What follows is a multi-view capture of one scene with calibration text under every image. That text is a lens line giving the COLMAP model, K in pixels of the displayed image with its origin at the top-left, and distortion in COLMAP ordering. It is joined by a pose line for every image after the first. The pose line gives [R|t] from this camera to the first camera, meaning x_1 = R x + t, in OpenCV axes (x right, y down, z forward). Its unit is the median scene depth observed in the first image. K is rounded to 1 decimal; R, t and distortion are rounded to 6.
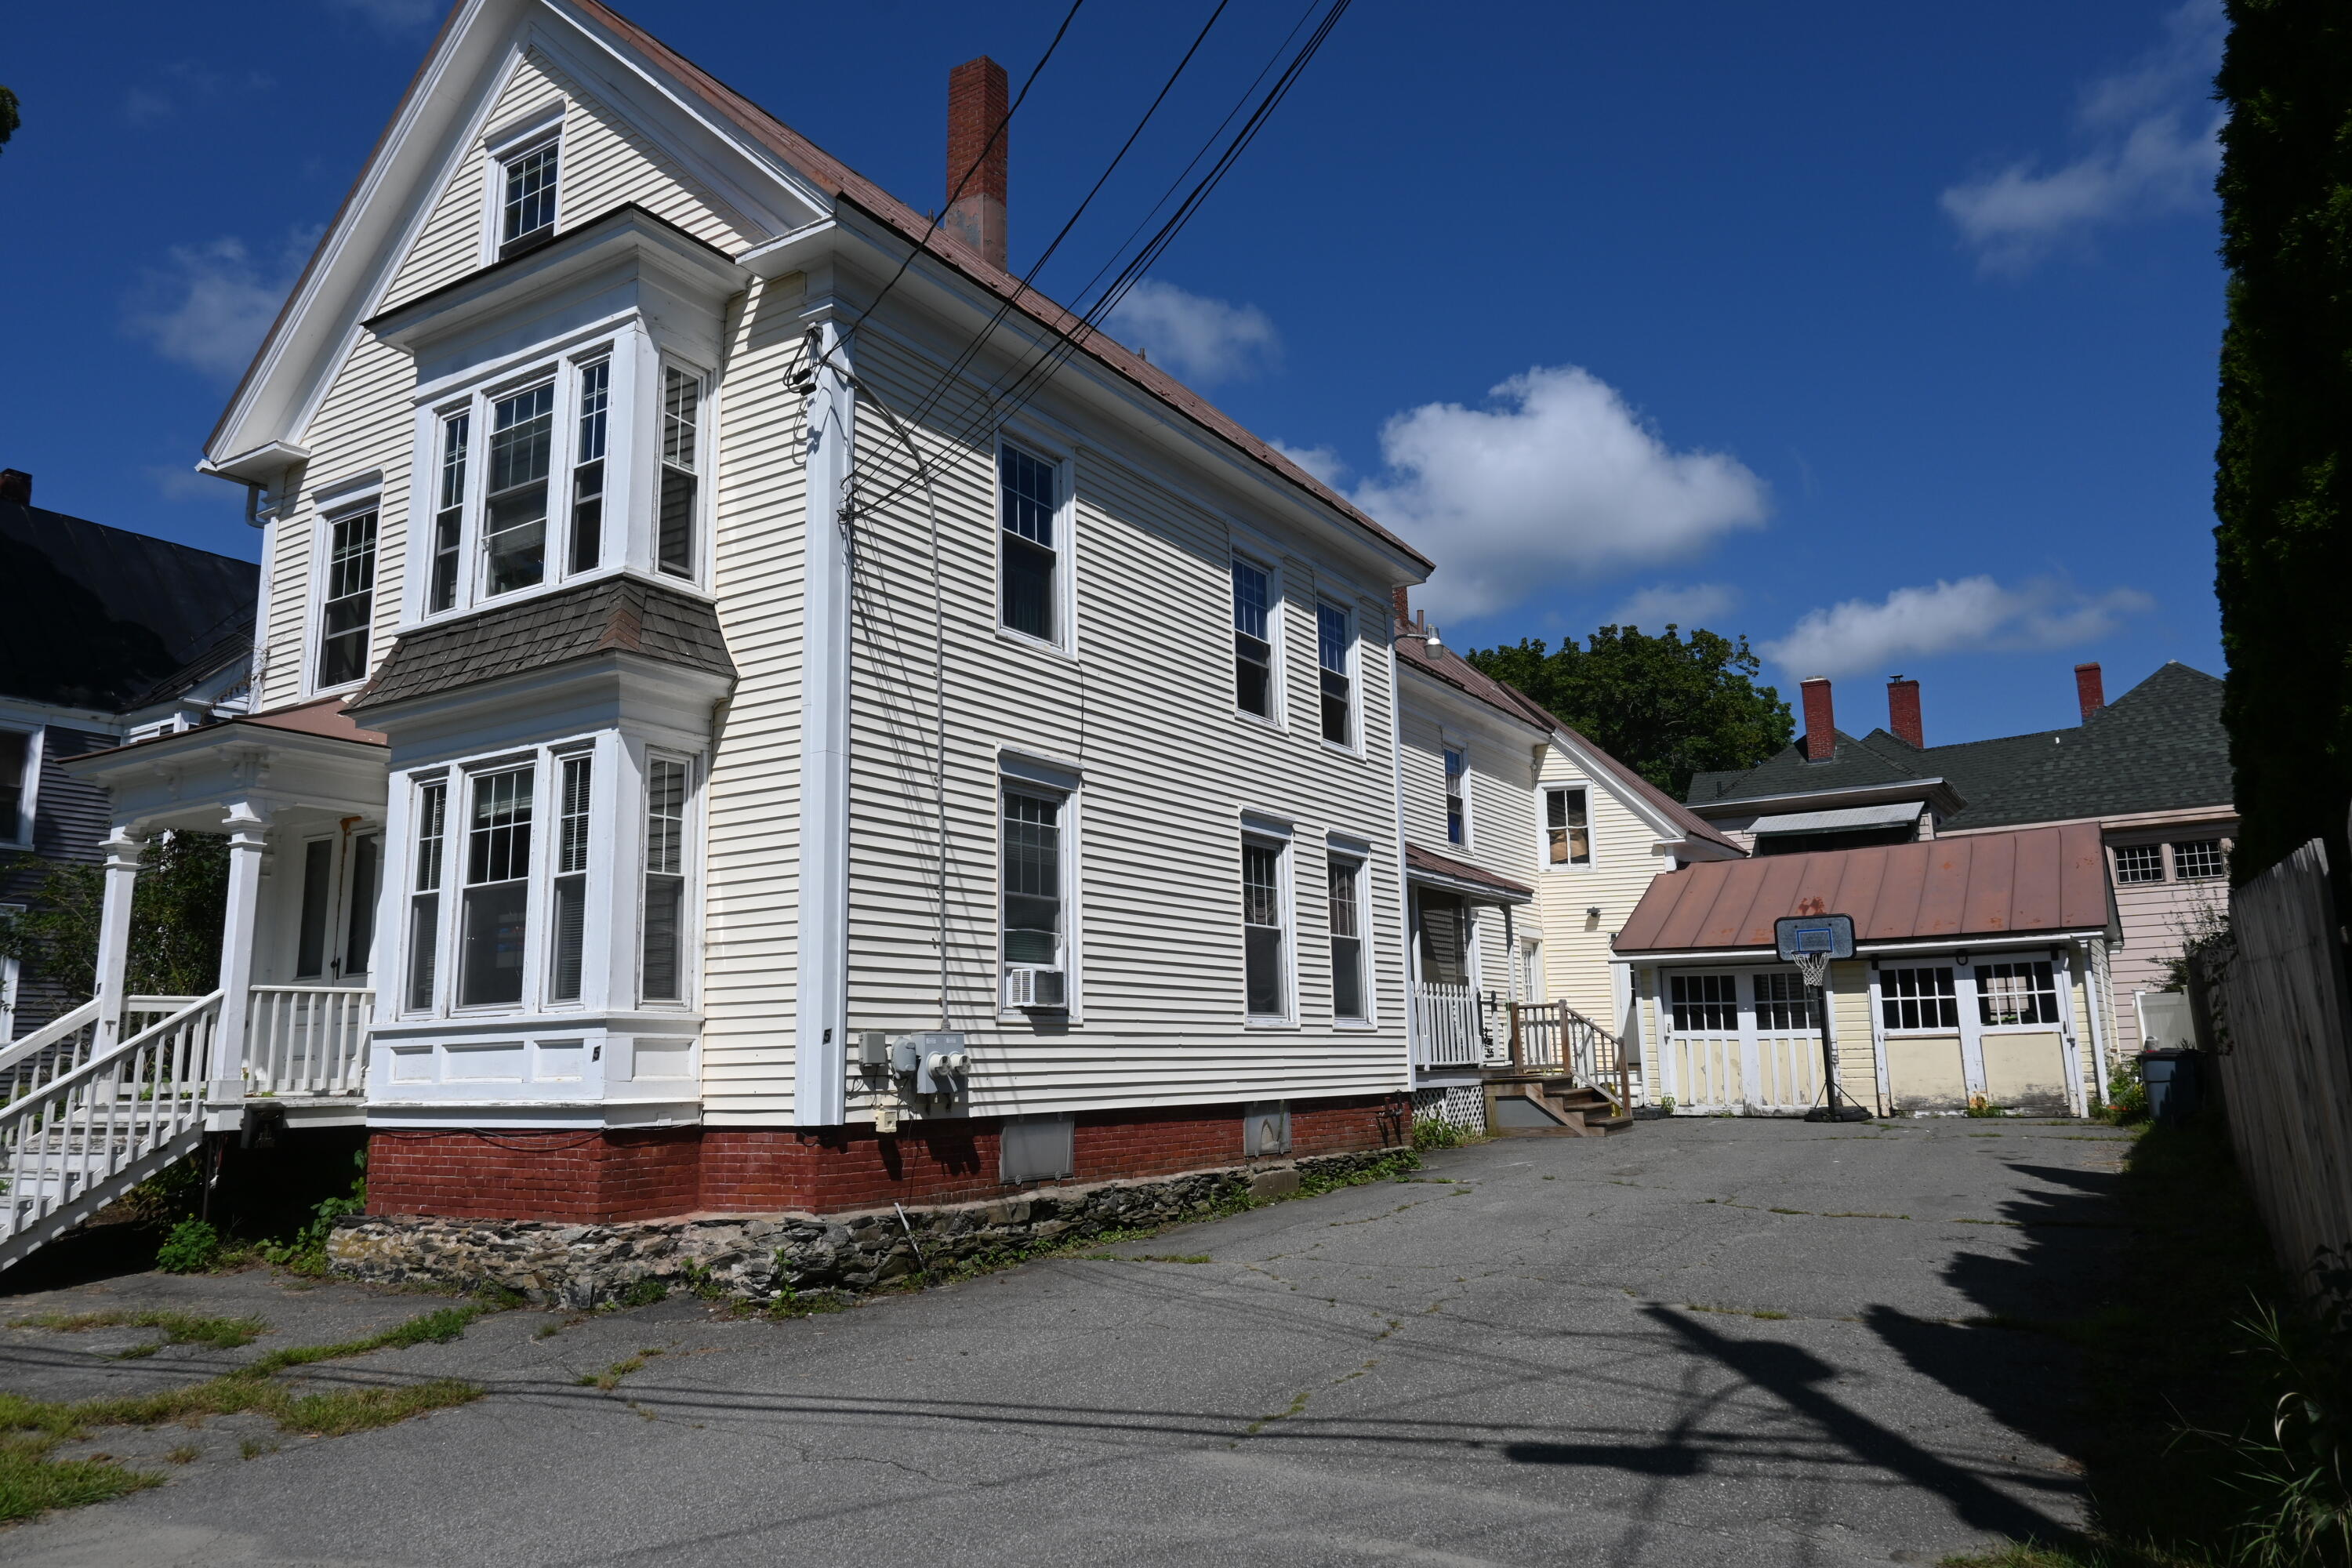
lens RADIAL K [[1617.2, 0, 1169.0], [0, 1617.2, 780.2], [0, 0, 1]] dist [-0.012659, 0.003785]
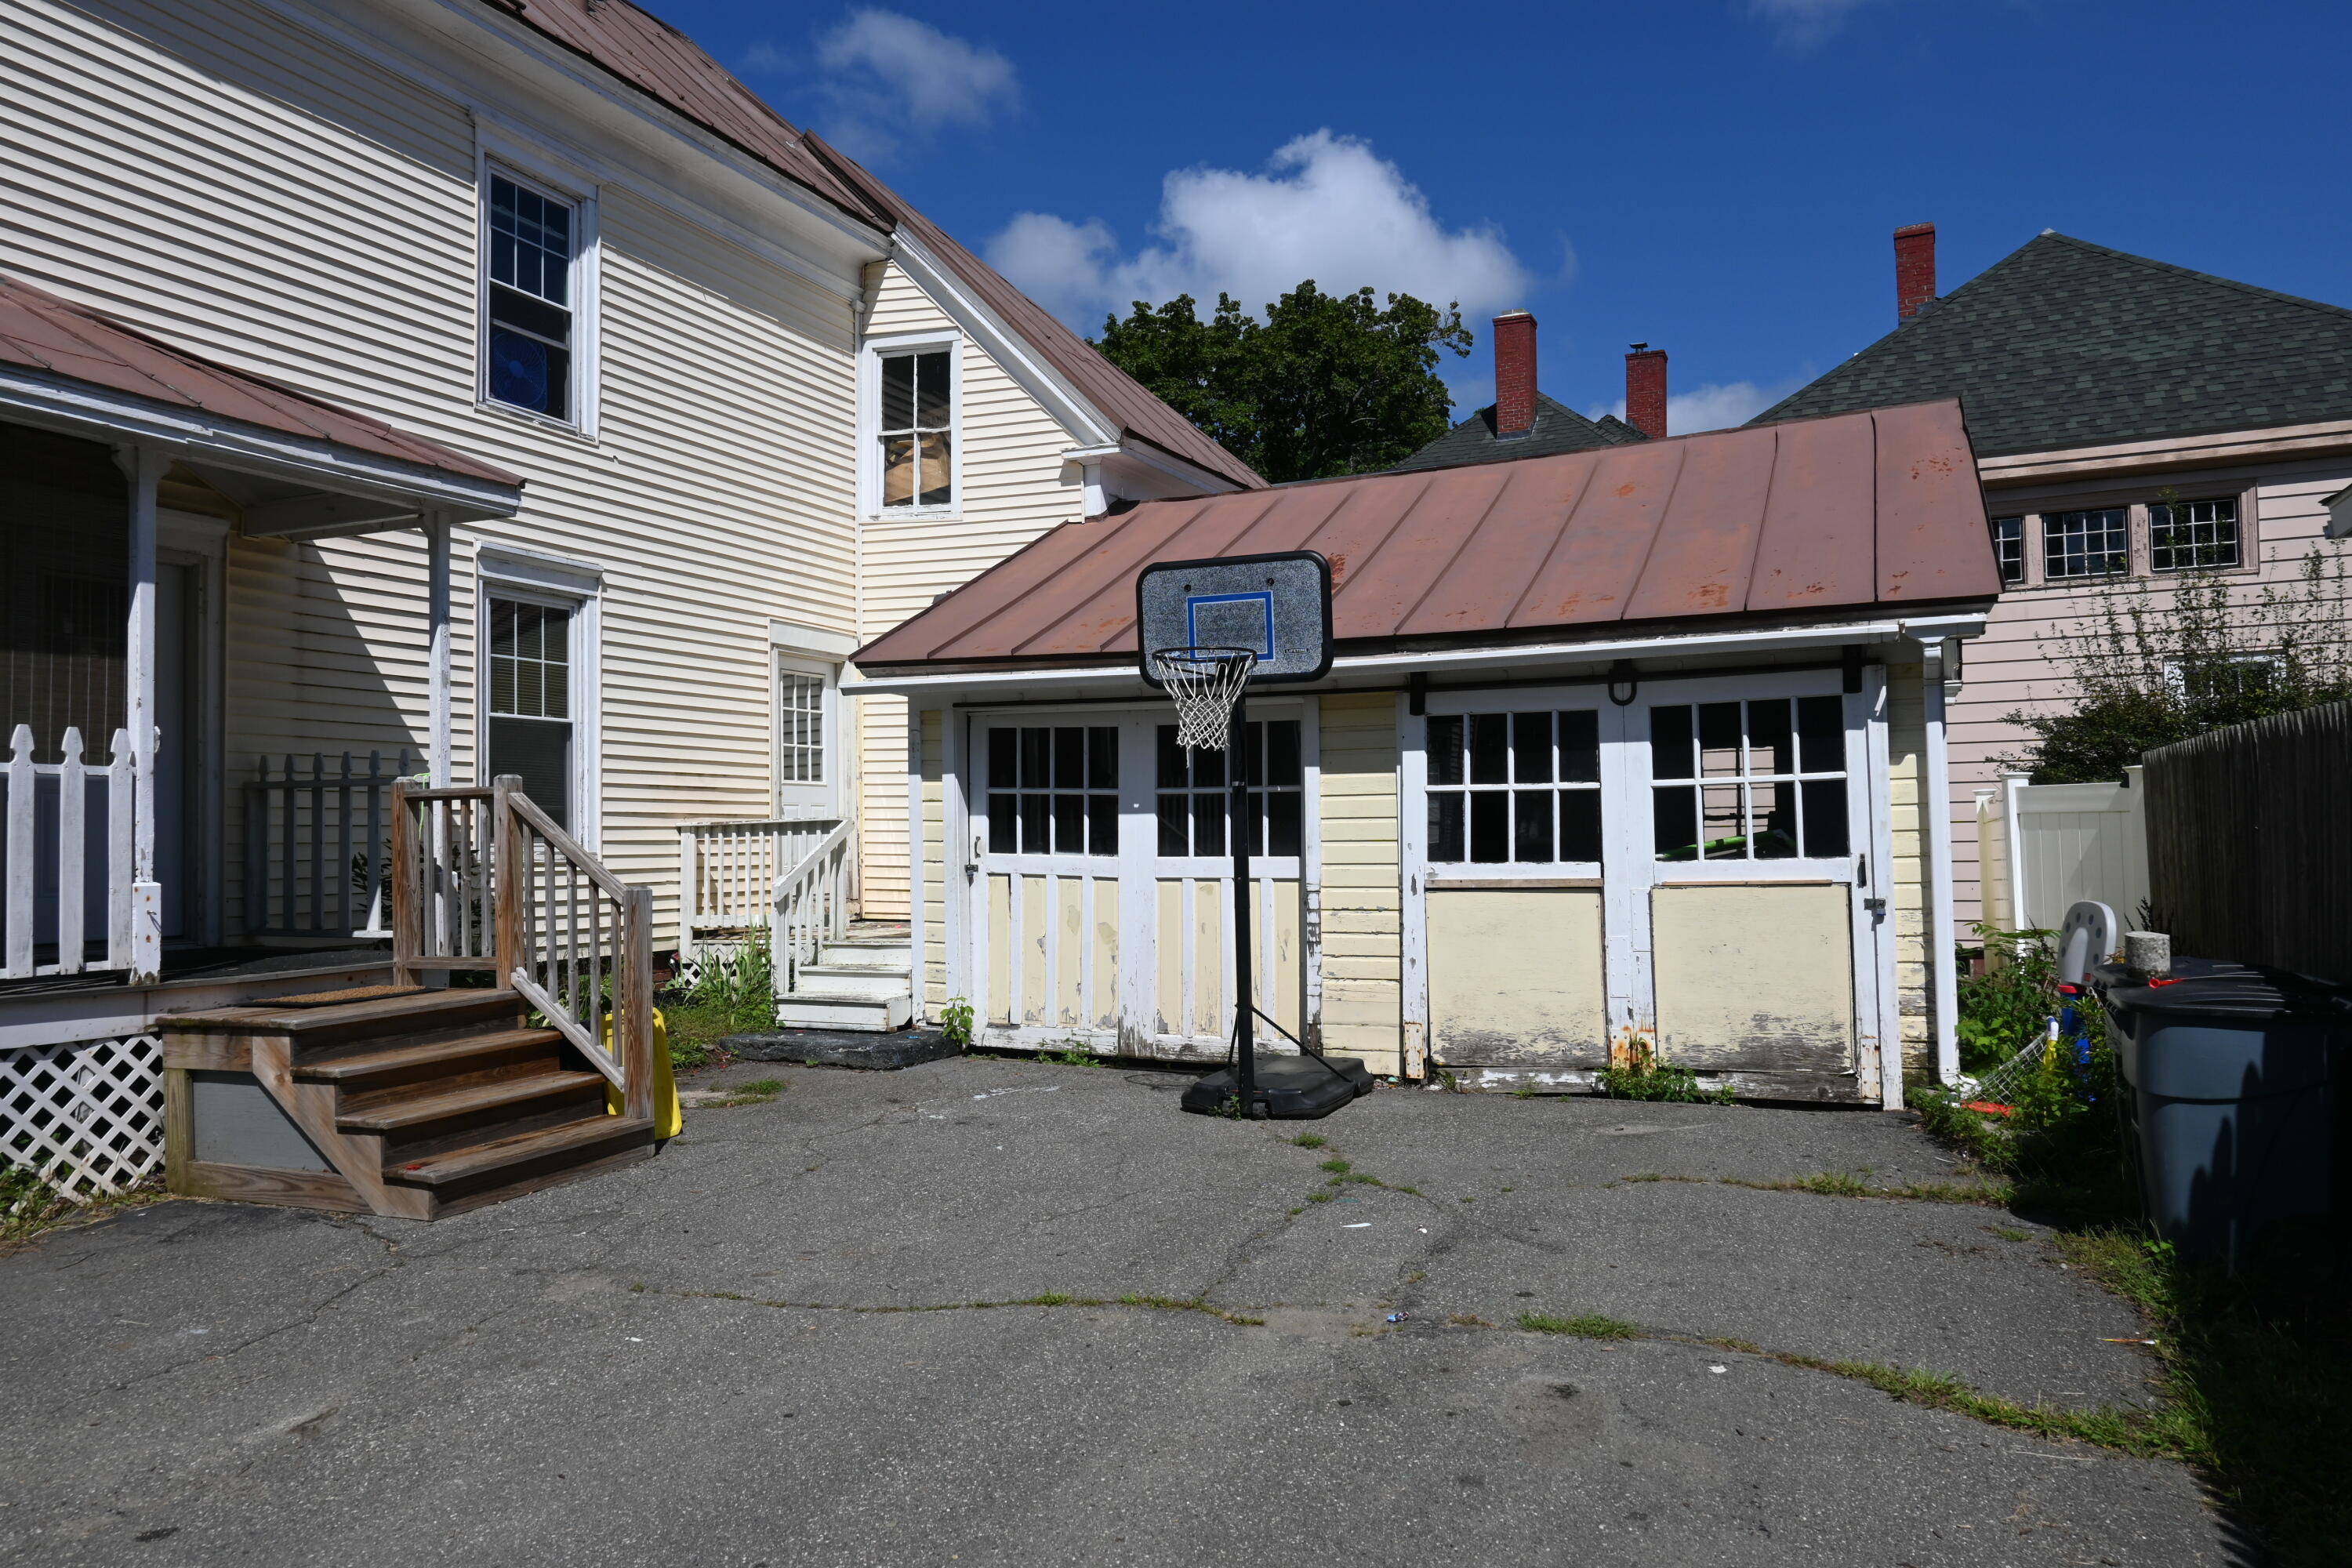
lens RADIAL K [[1617.2, 0, 1181.4], [0, 1617.2, 776.9], [0, 0, 1]] dist [-0.012659, 0.003785]
pose [[0.990900, 0.014349, 0.133831, 0.310650], [-0.032326, 0.990570, 0.133138, 0.077473], [-0.130659, -0.136253, 0.982020, 0.583820]]
